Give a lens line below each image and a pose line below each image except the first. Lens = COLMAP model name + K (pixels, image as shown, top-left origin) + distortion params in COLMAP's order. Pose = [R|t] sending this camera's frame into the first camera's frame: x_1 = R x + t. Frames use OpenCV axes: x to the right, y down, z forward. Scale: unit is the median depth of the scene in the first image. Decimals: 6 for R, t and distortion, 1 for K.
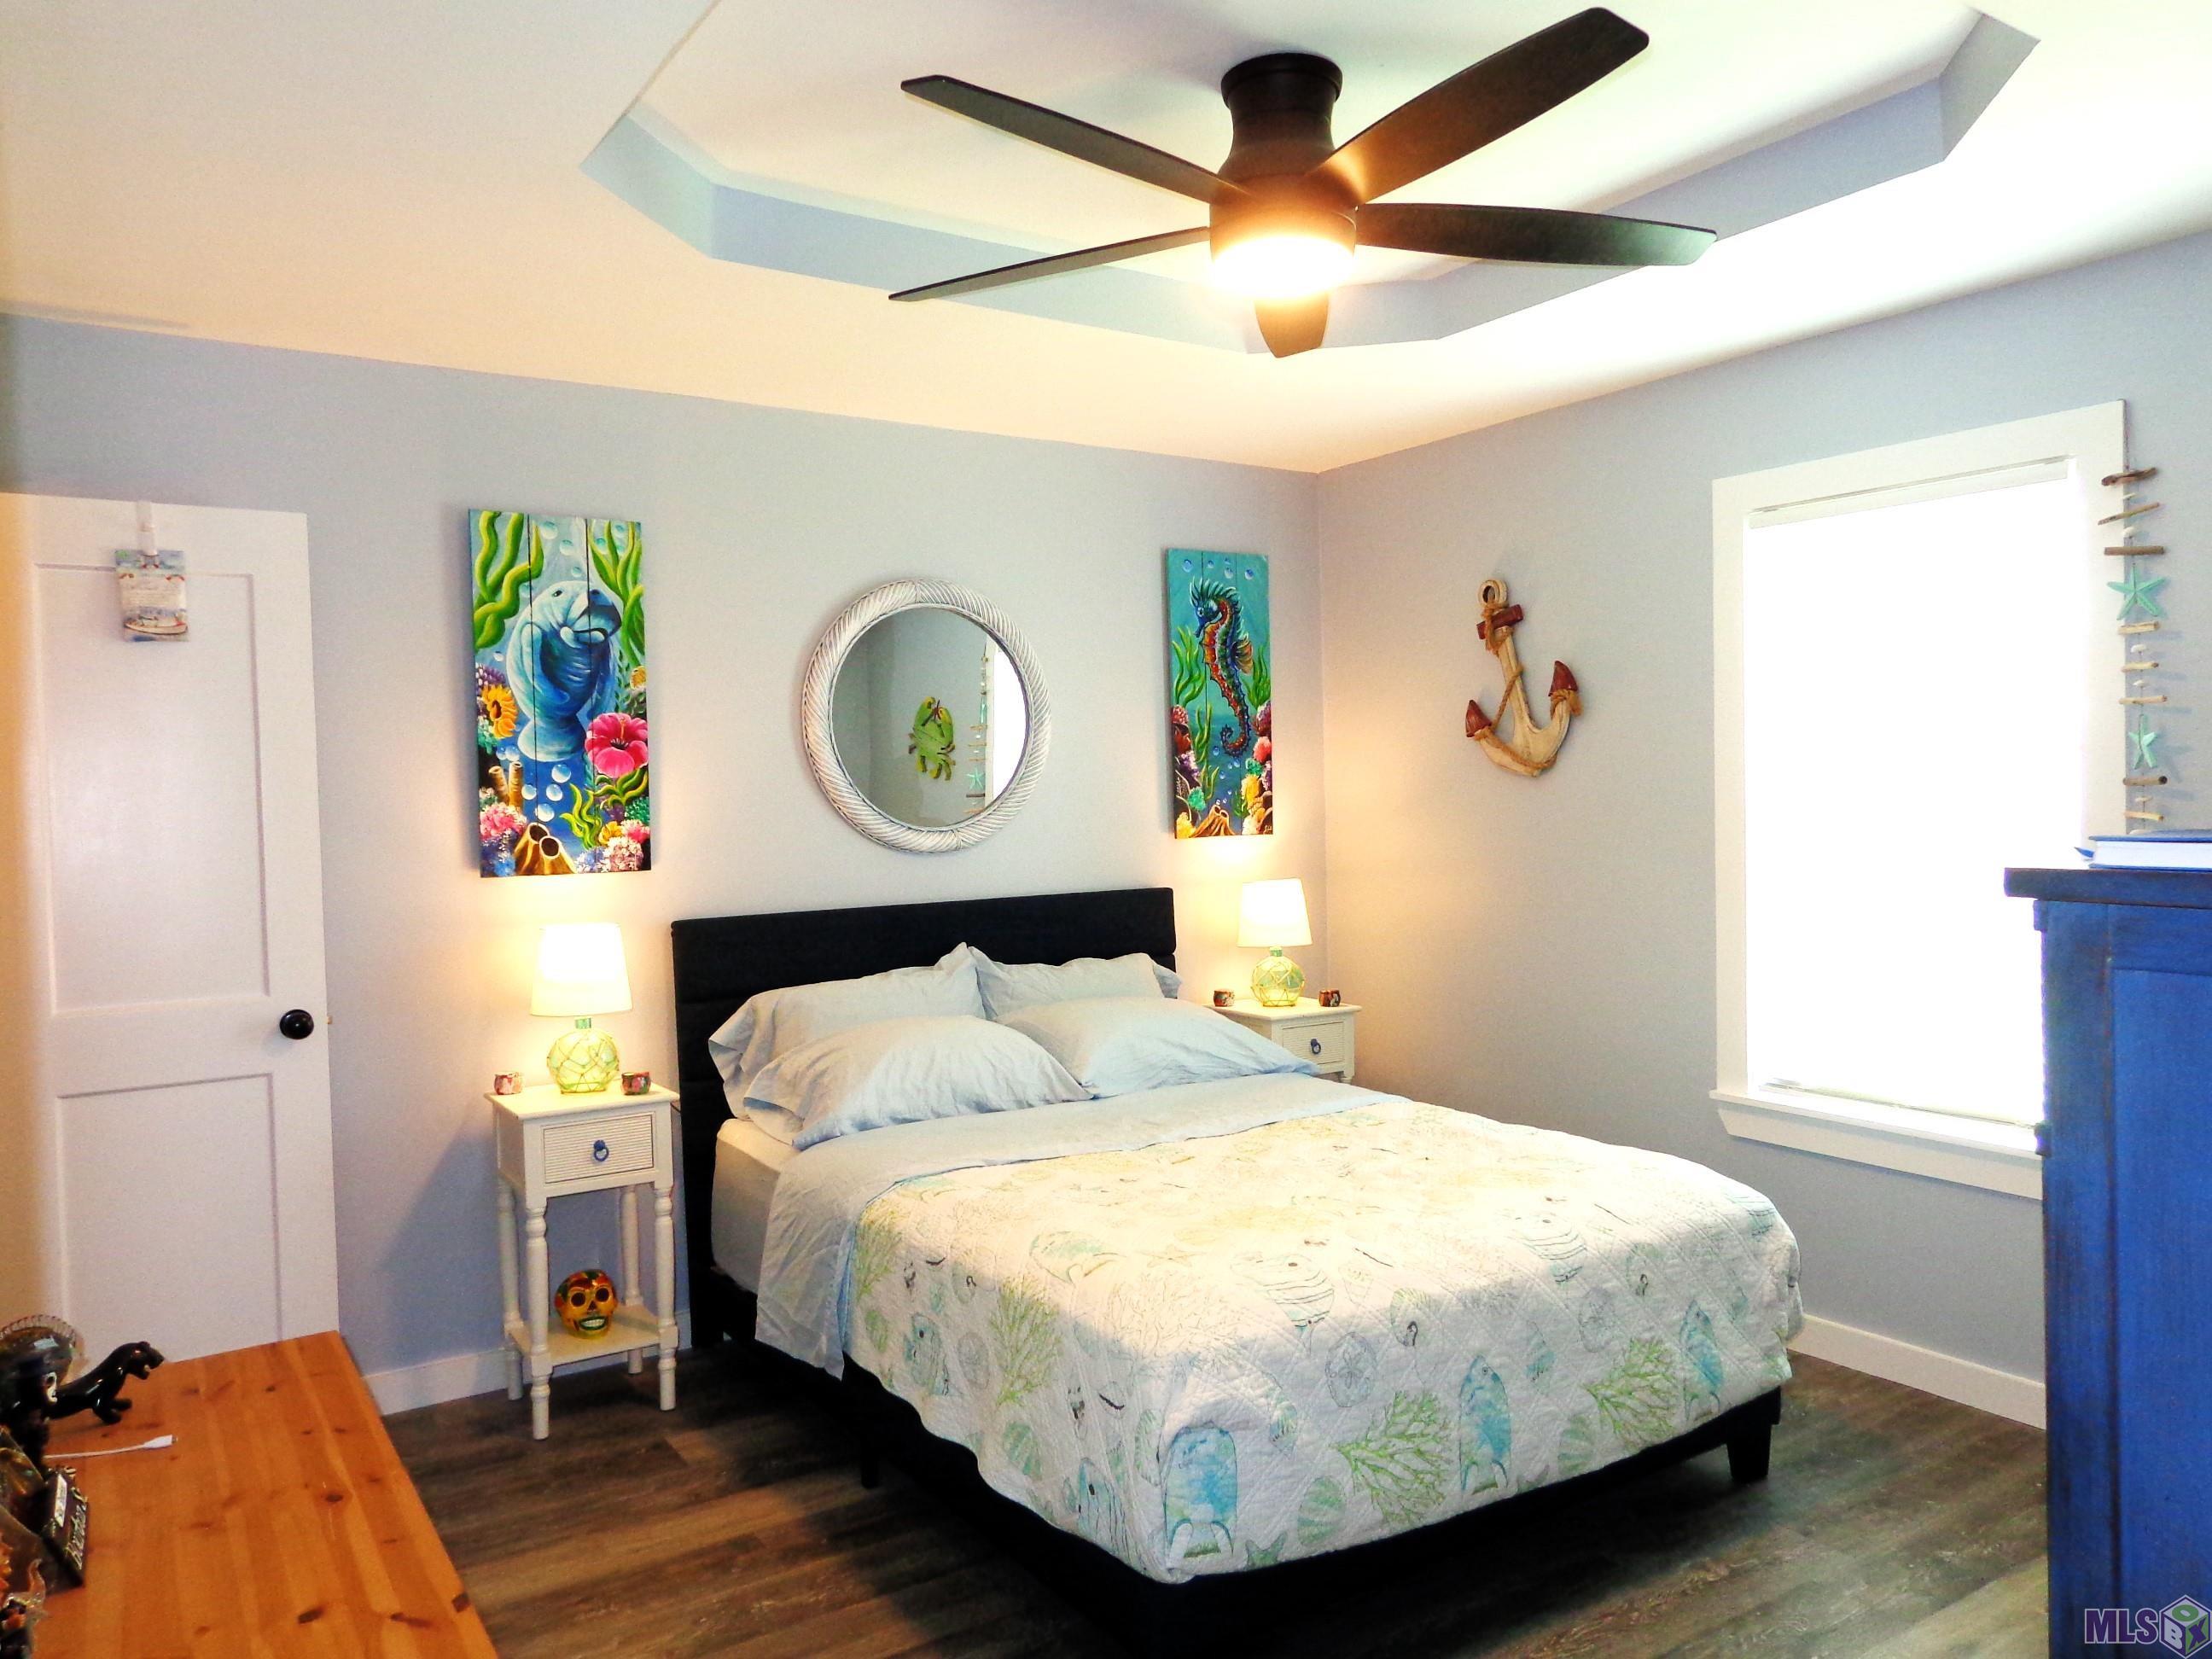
lens RADIAL K [[1560.9, 0, 1106.6], [0, 1560.9, 831.9], [0, 0, 1]] dist [-0.000374, 0.005295]
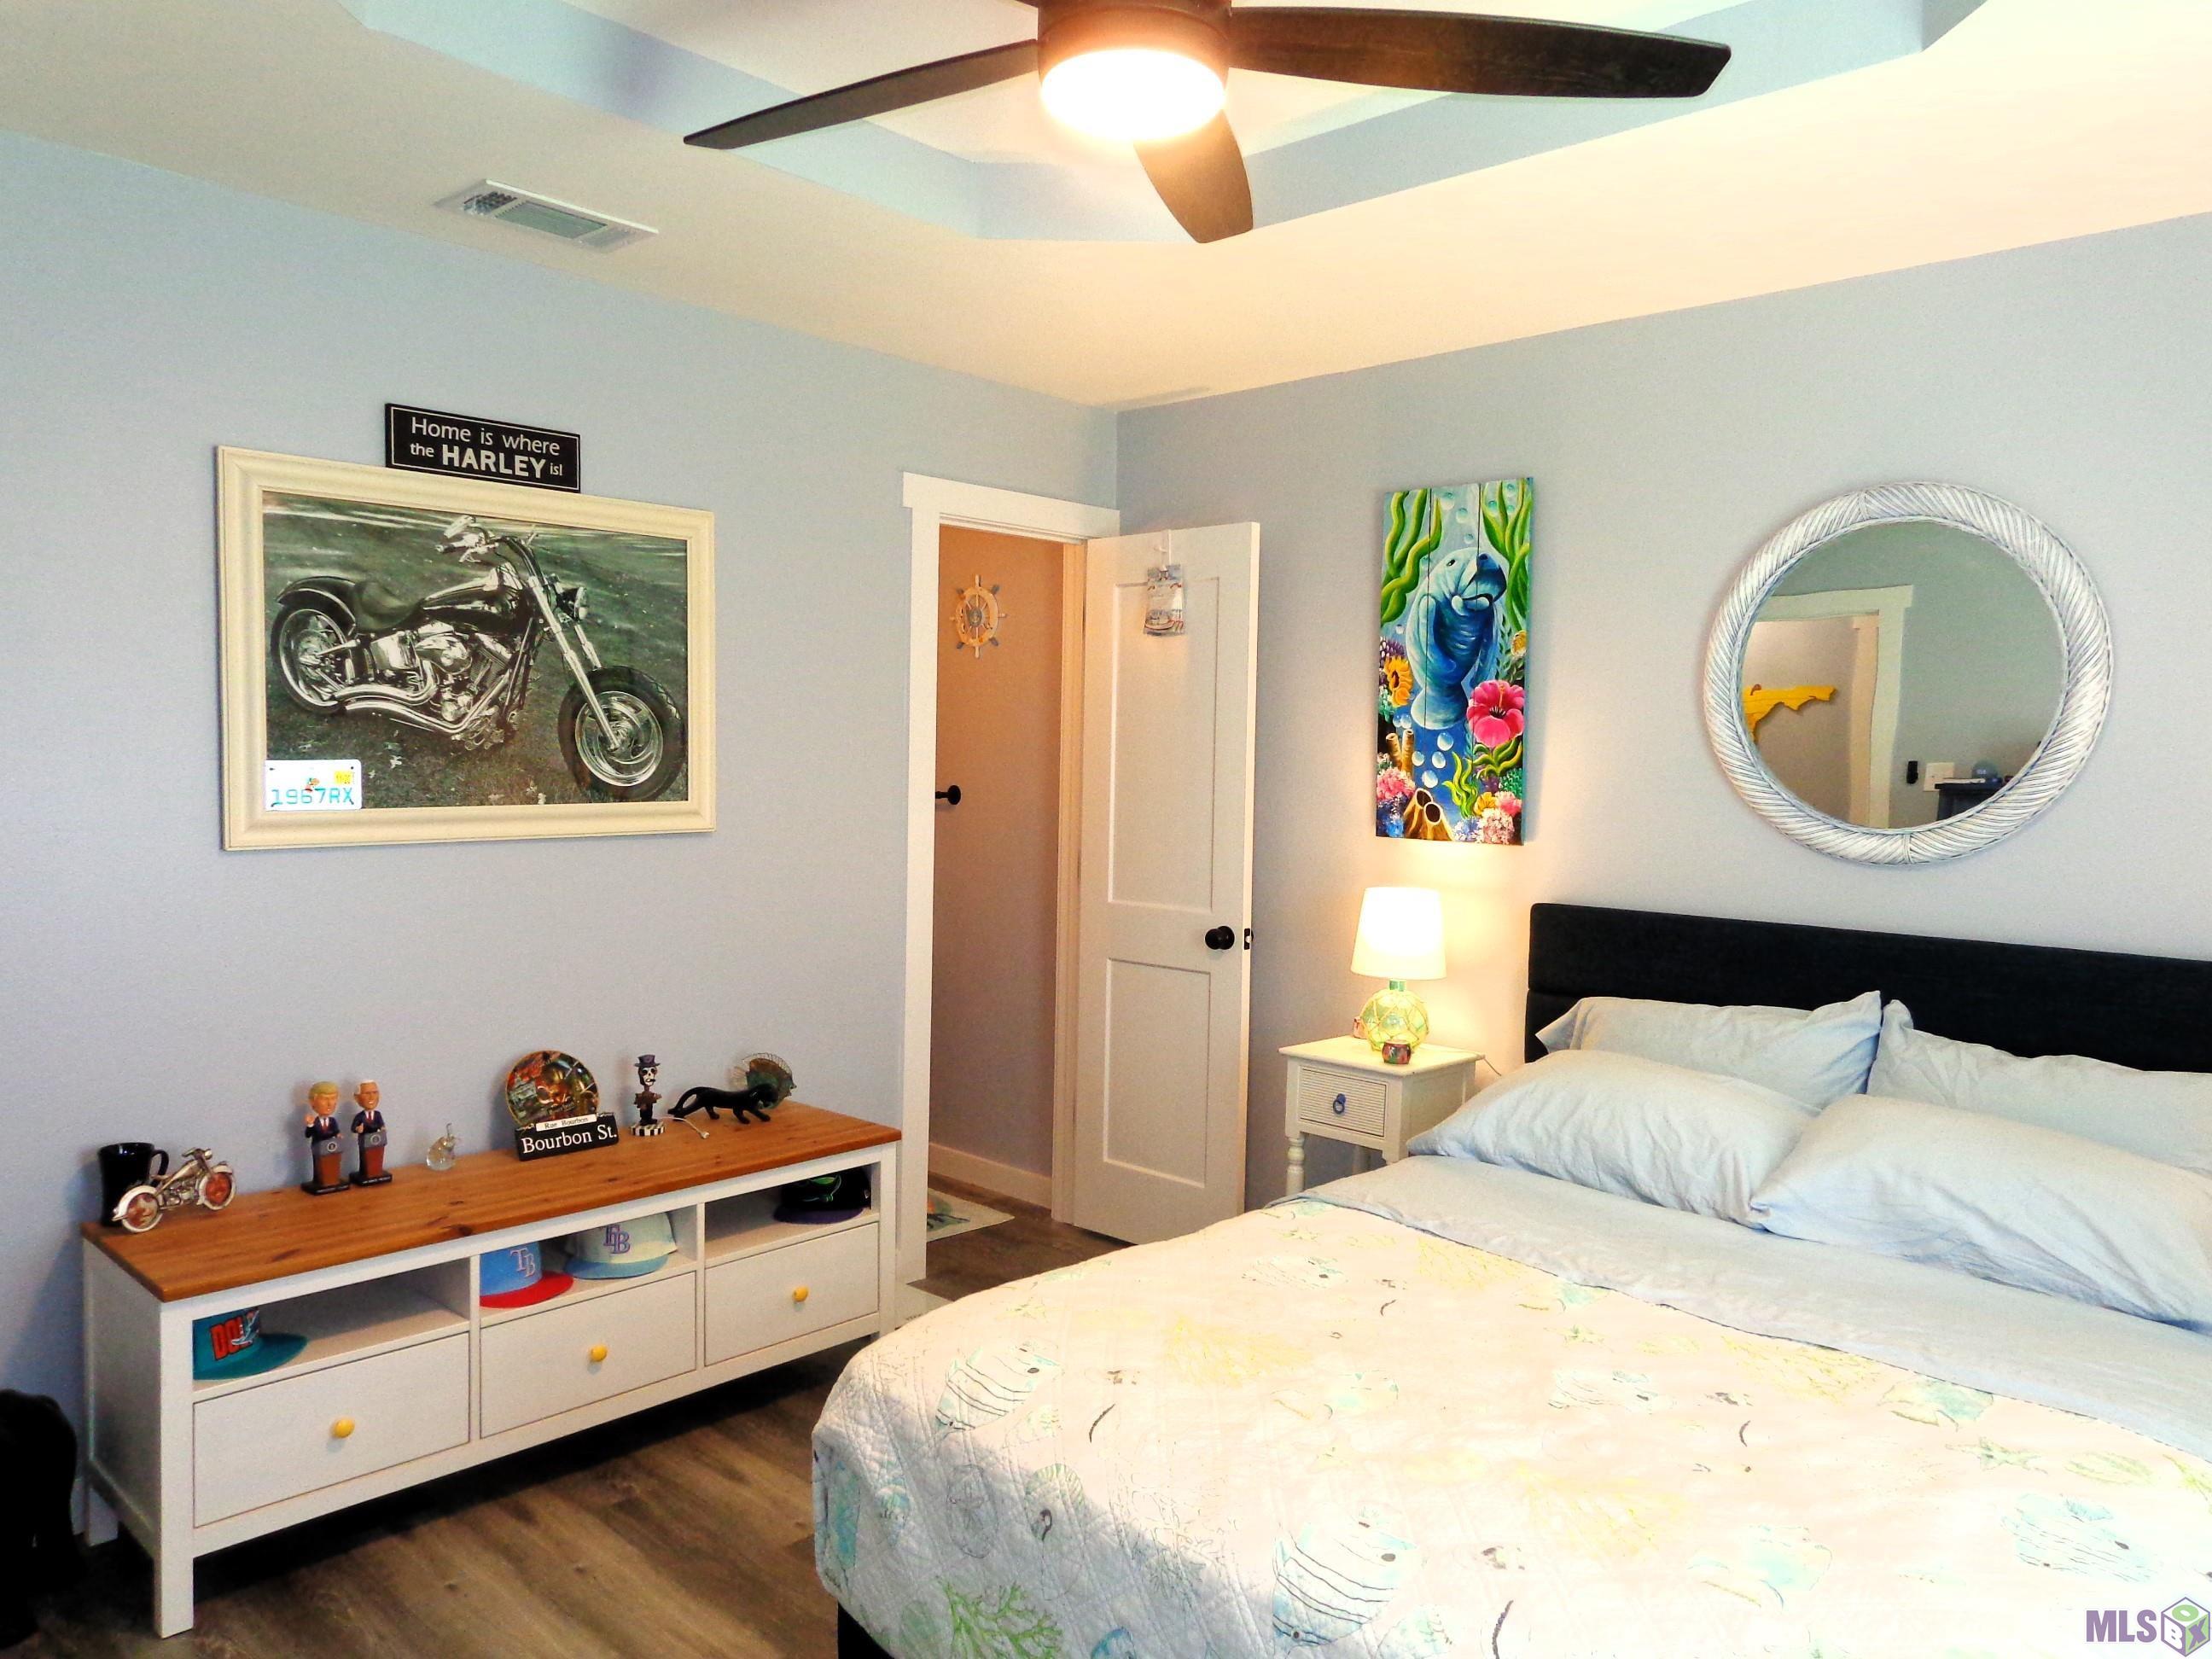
lens RADIAL K [[1560.9, 0, 1105.7], [0, 1560.9, 825.0], [0, 0, 1]] dist [-0.000374, 0.005295]
pose [[0.224141, 0.077352, -0.971482, 0.592773], [-0.051333, 0.996398, 0.067492, -0.040642], [0.973204, 0.034742, 0.227305, 0.560625]]
